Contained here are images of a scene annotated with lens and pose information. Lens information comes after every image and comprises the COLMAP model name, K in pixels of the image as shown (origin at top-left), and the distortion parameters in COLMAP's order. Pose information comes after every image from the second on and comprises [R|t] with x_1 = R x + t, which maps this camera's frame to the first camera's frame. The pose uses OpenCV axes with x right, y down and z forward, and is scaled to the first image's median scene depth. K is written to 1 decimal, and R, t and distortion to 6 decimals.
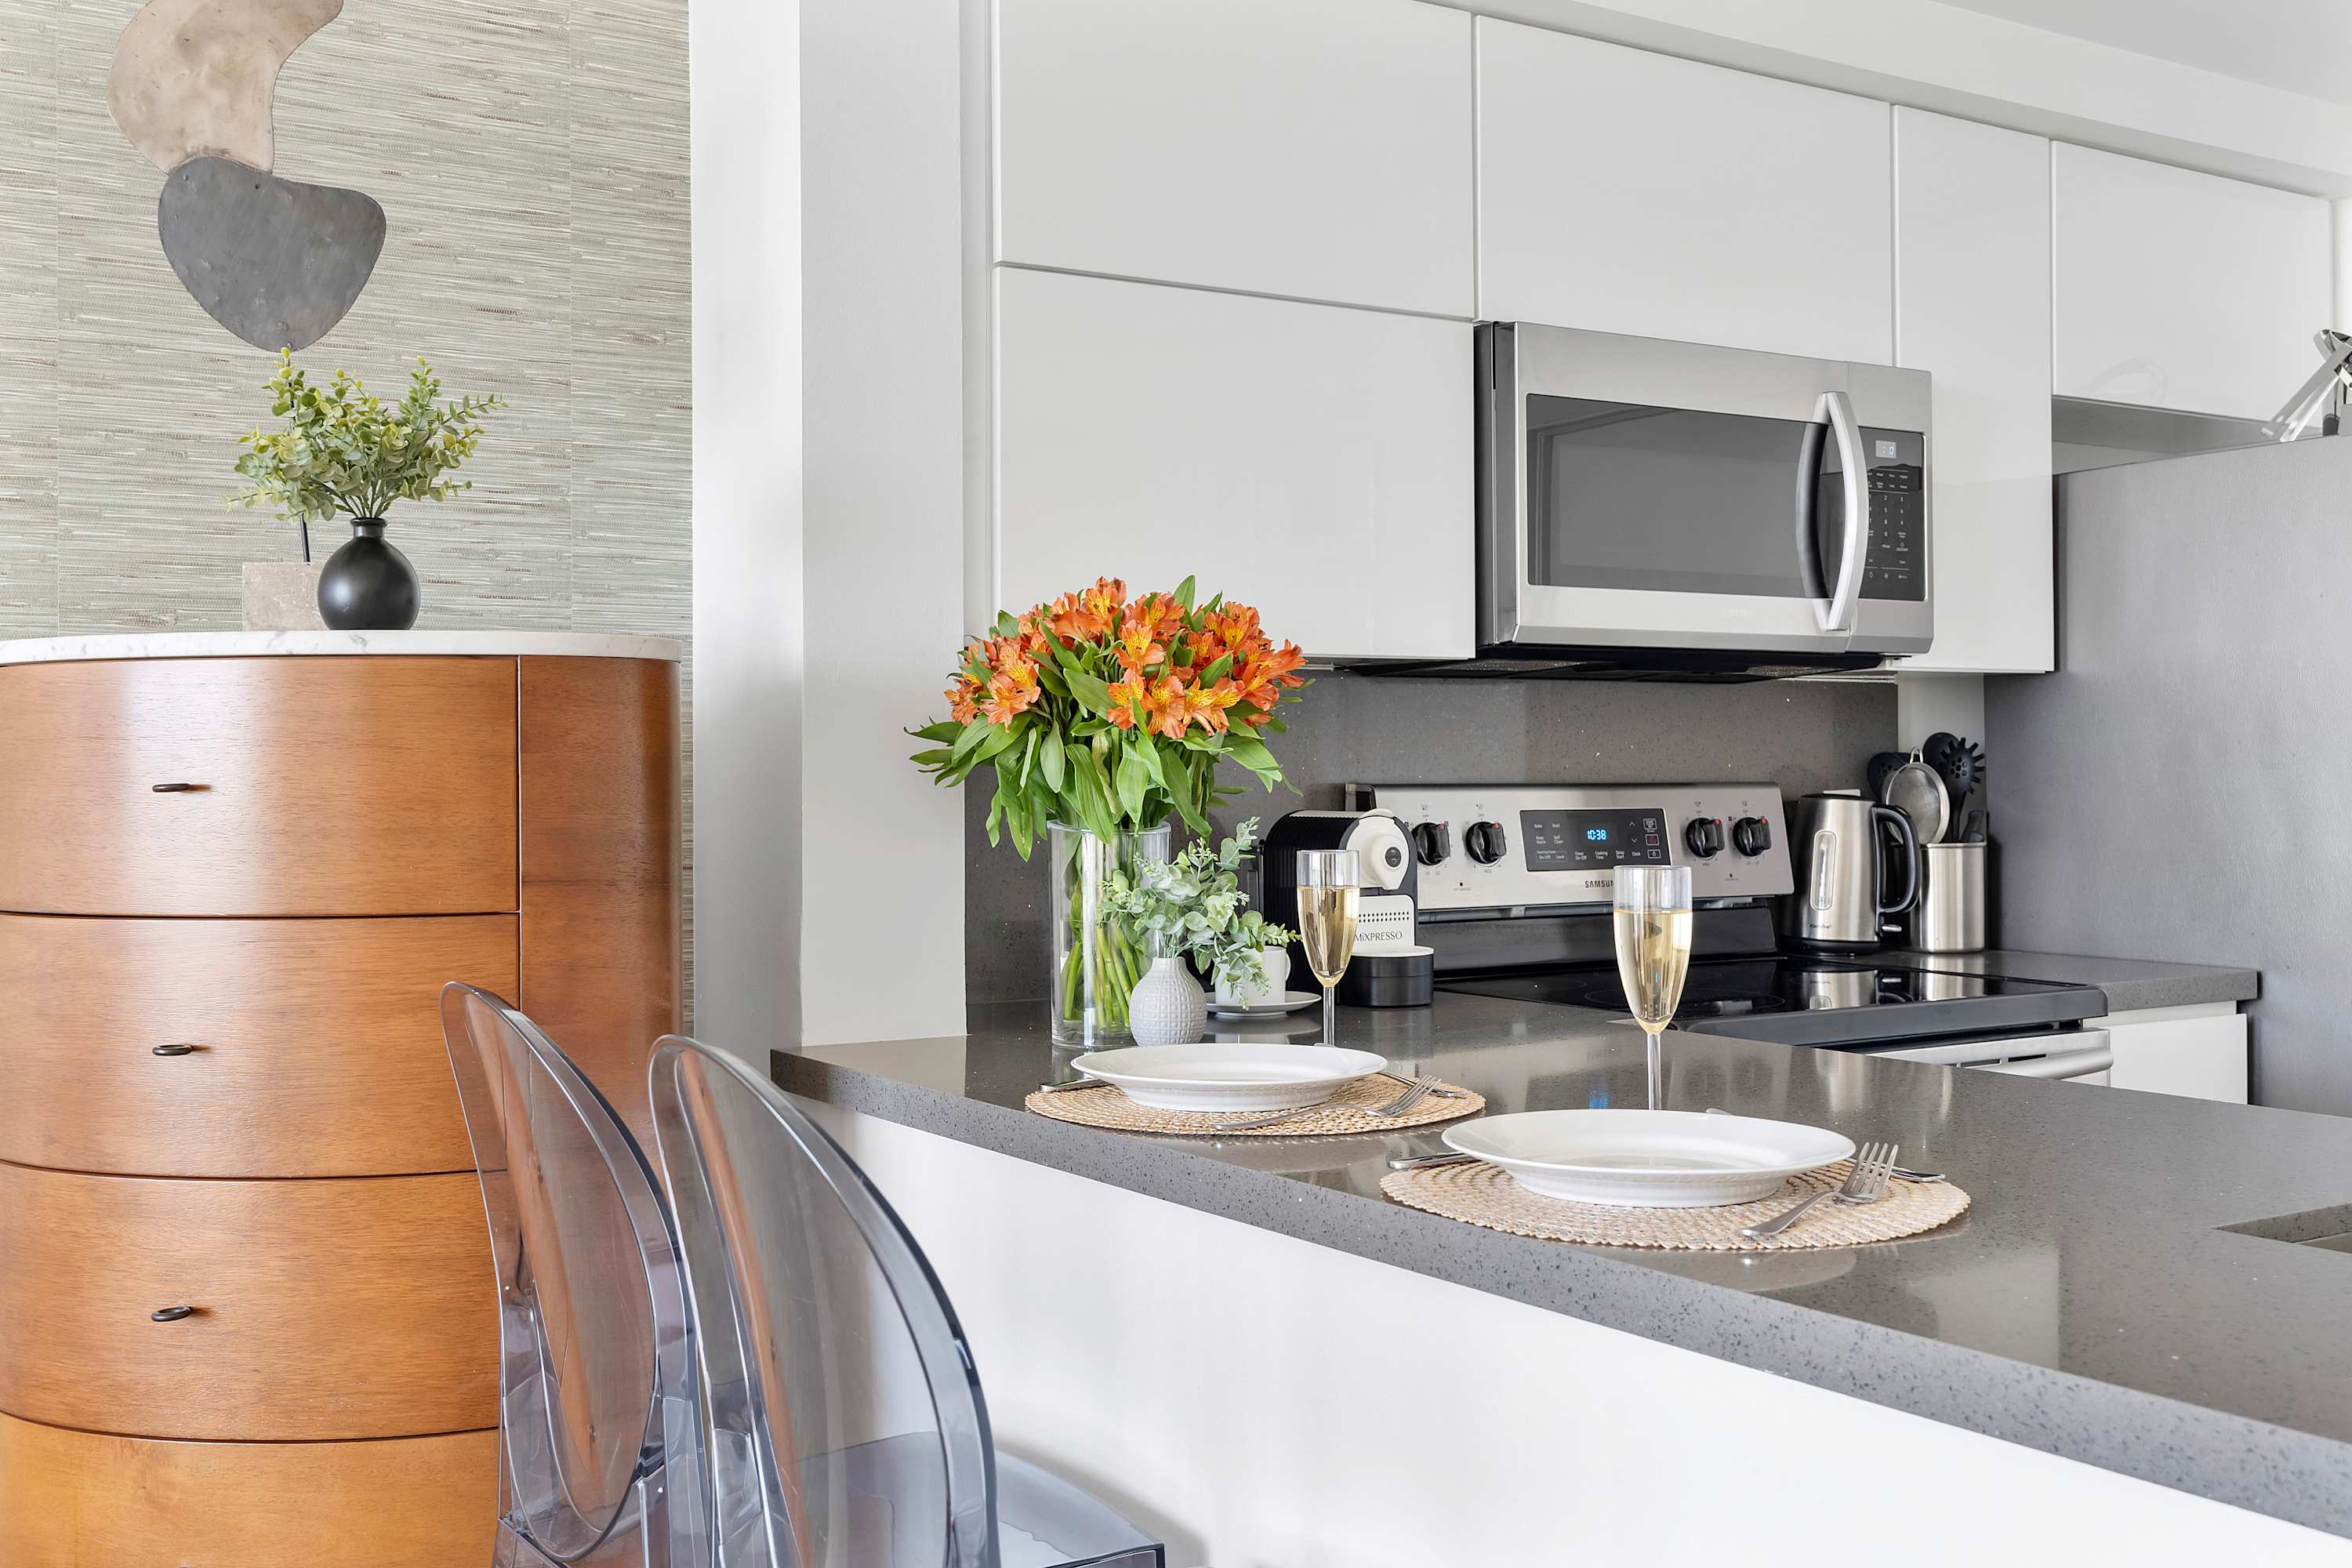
lens RADIAL K [[2308.4, 0, 1182.6], [0, 2308.4, 741.6], [0, 0, 1]] dist [0.013210, 0.011637]
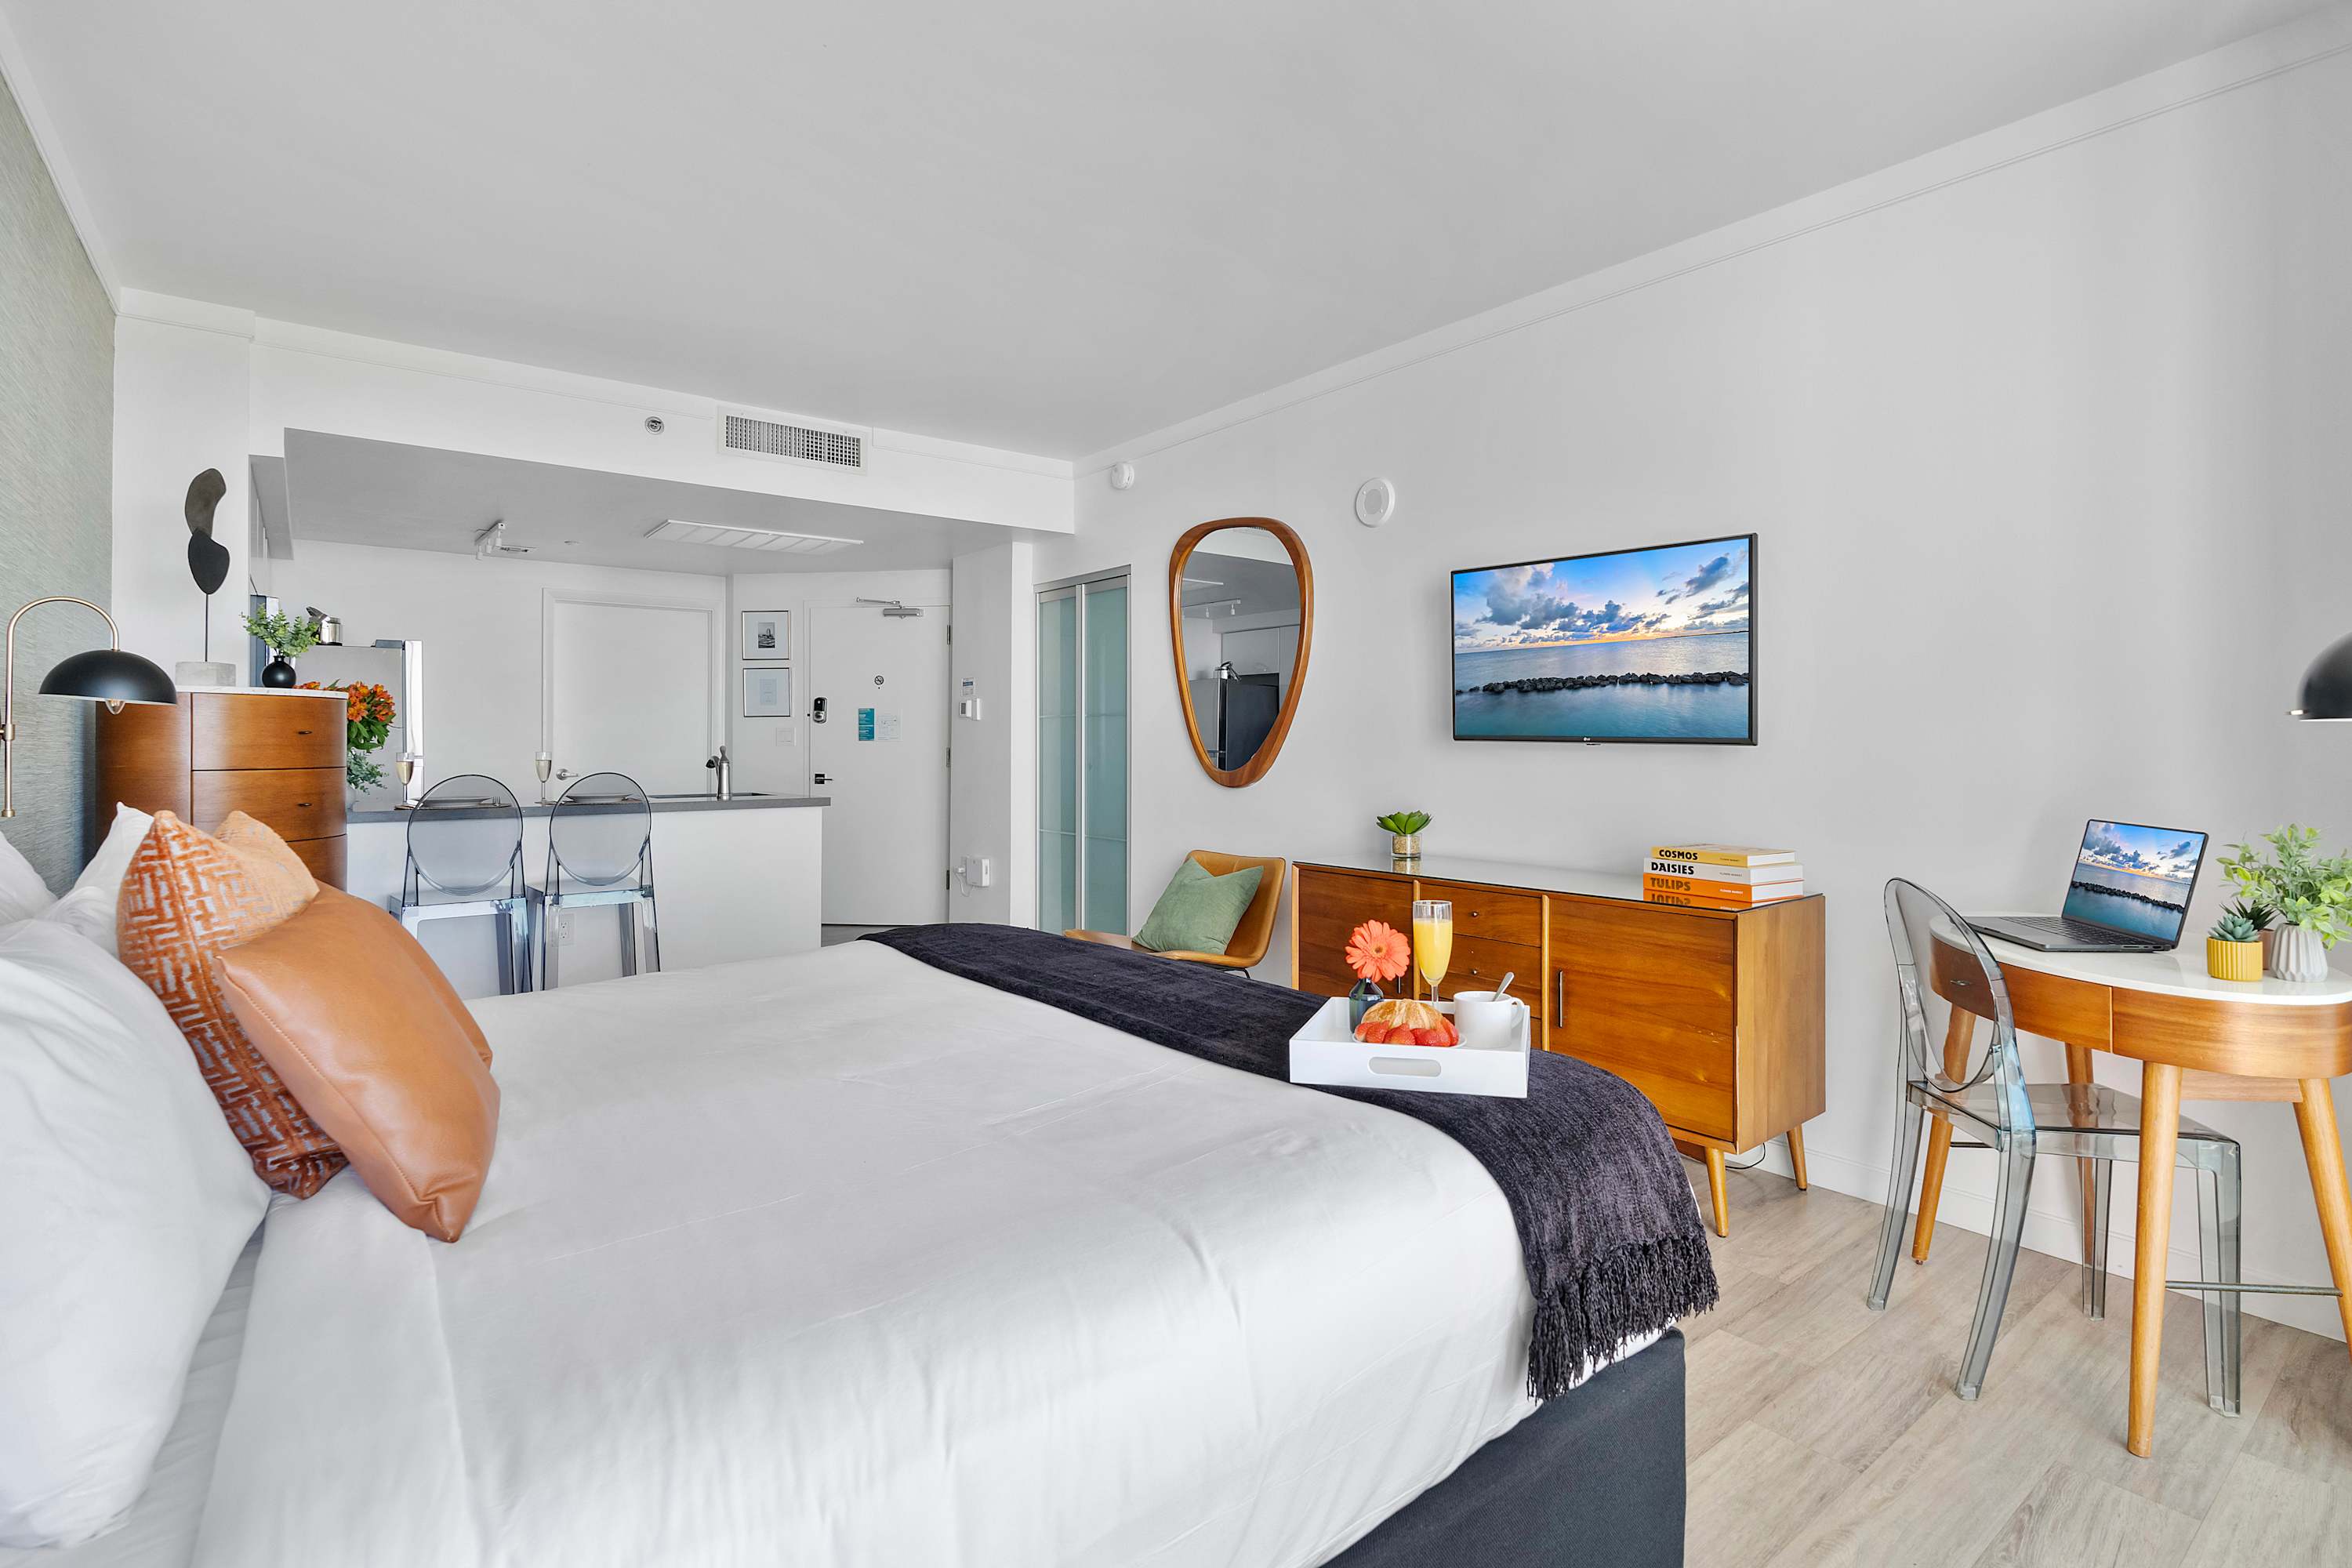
lens RADIAL K [[1146.9, 0, 1177.8], [0, 1146.9, 759.7], [0, 0, 1]] dist [-0.002782, 0.001146]
pose [[-0.093771, -0.006898, 0.995570, -1.441562], [-0.010927, 0.999923, 0.005899, 0.022842], [-0.995534, -0.010326, -0.093840, -0.110472]]
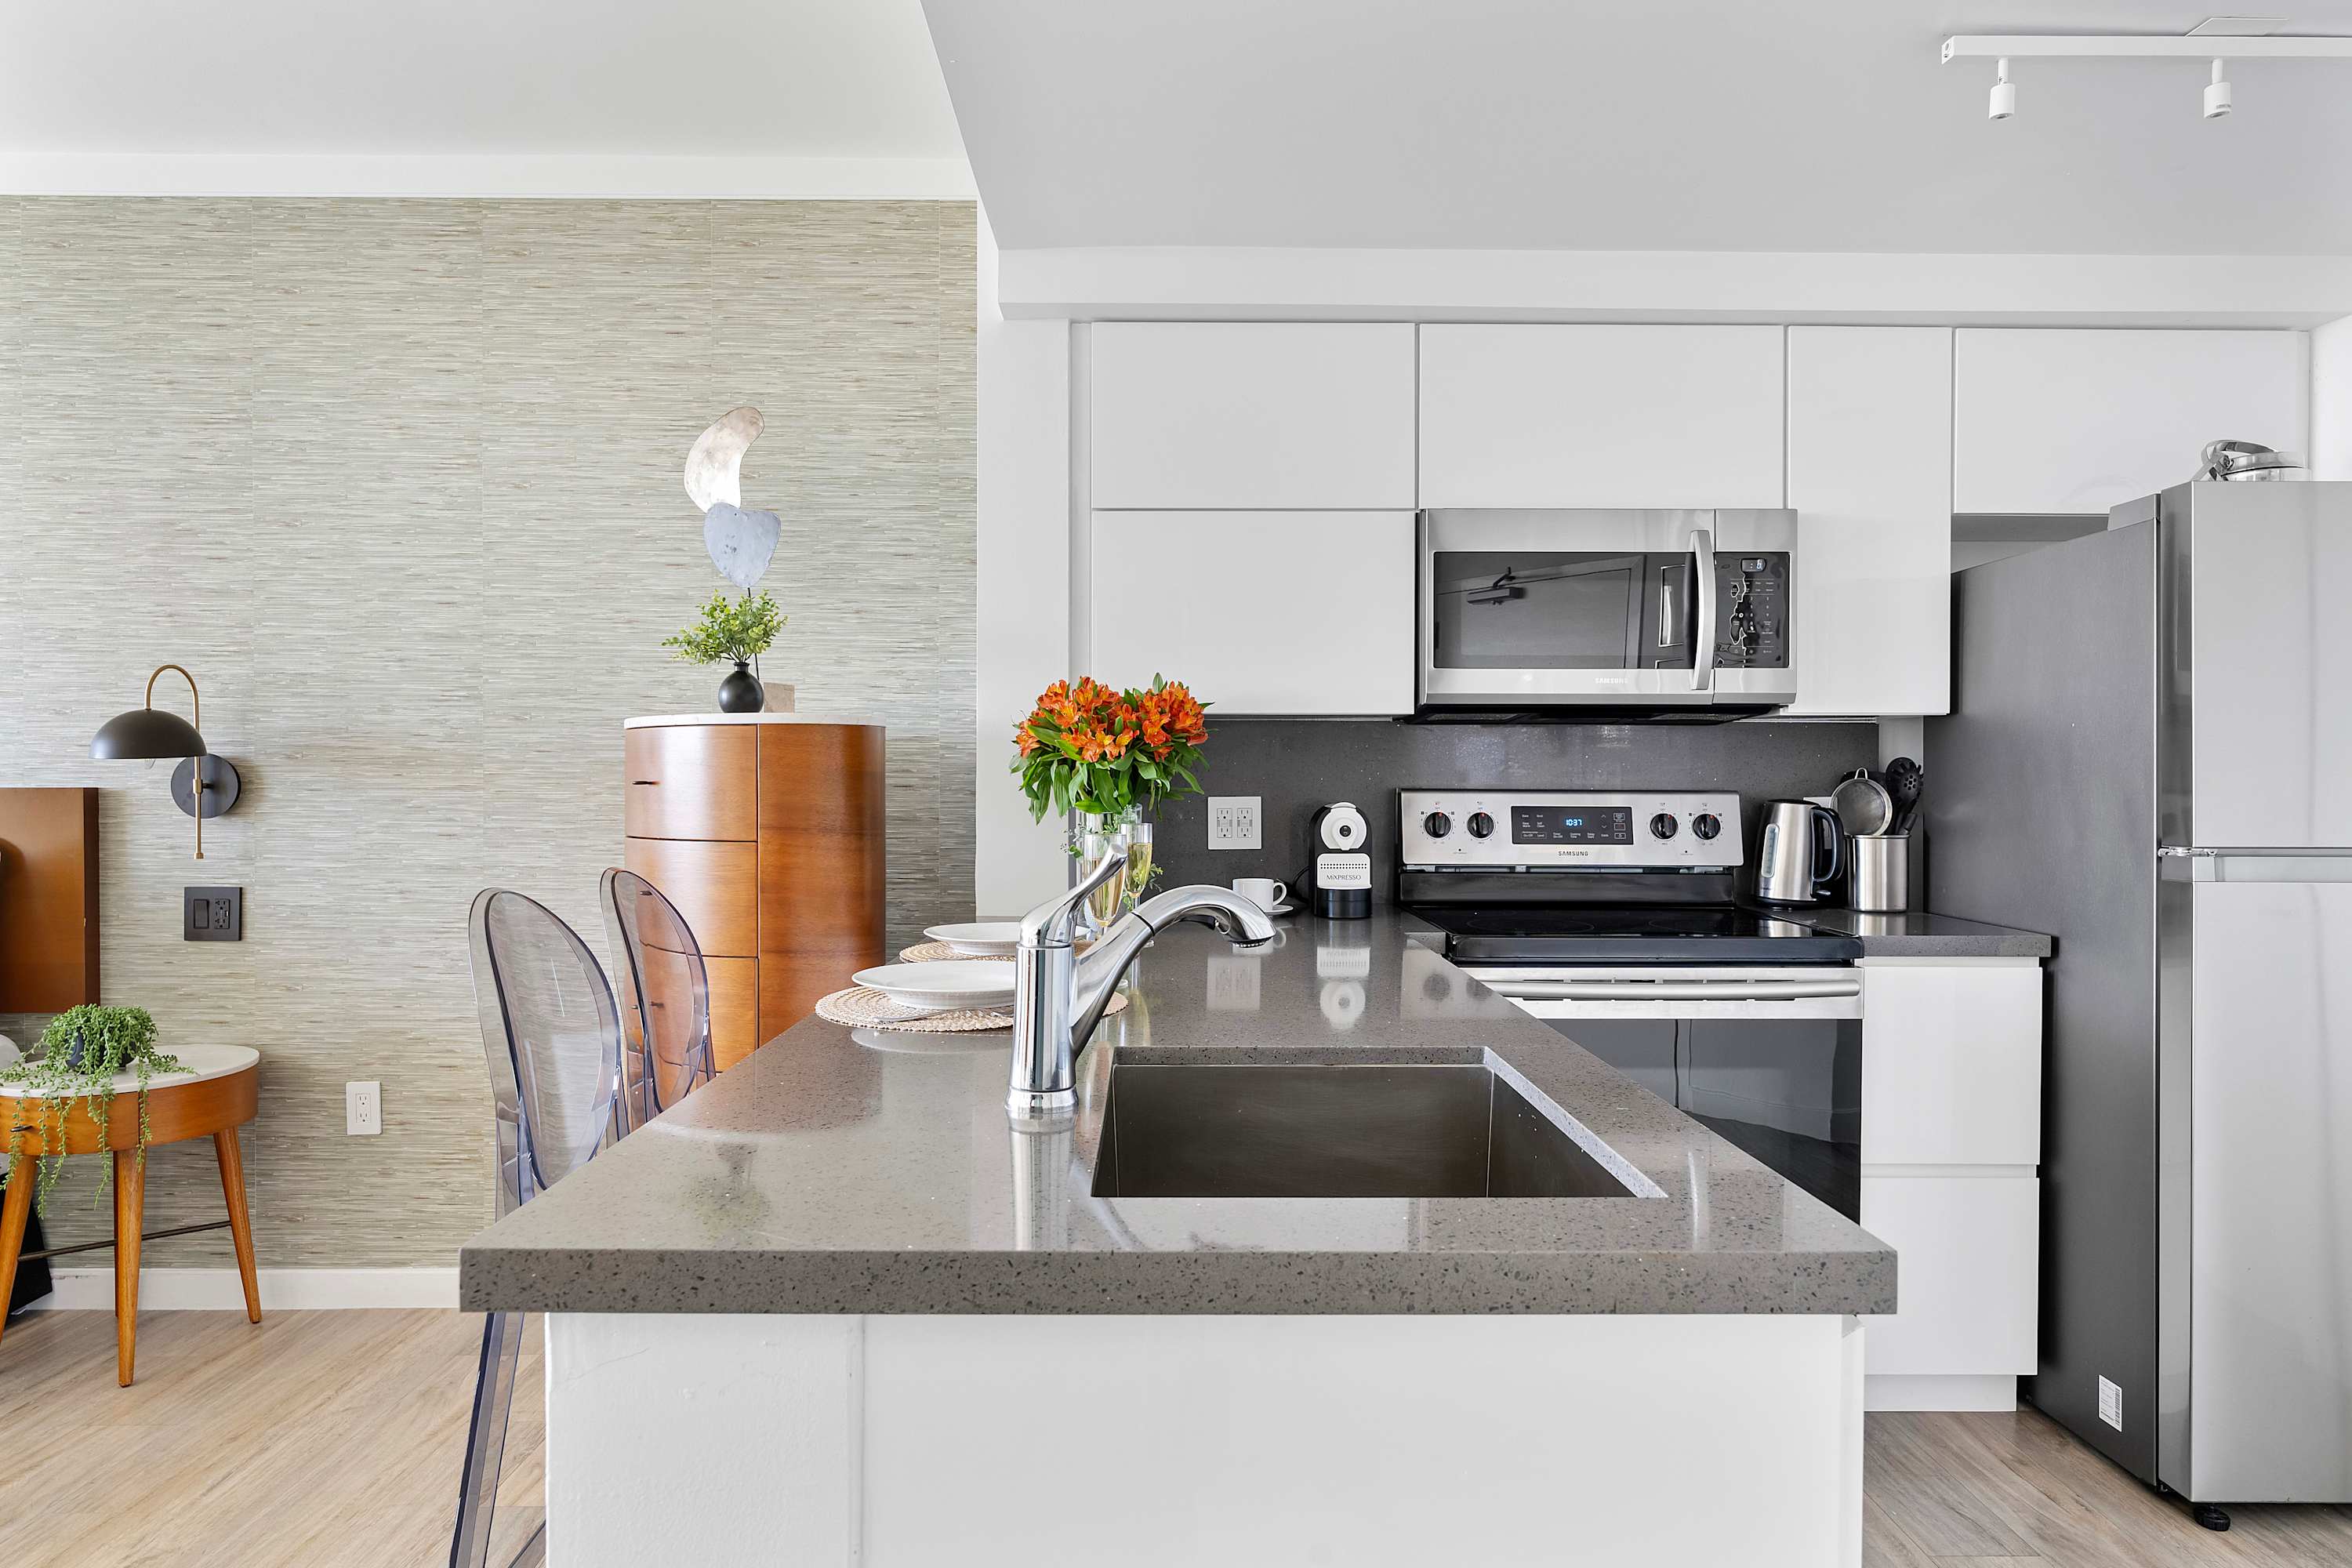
lens RADIAL K [[1360.0, 0, 1180.8], [0, 1360.0, 788.0], [0, 0, 1]] dist [-0.003128, 0.001754]
pose [[0.853559, 0.010106, -0.520898, 0.447556], [-0.000751, 0.999835, 0.018169, 0.000070], [0.520995, -0.015117, 0.853426, 0.070214]]
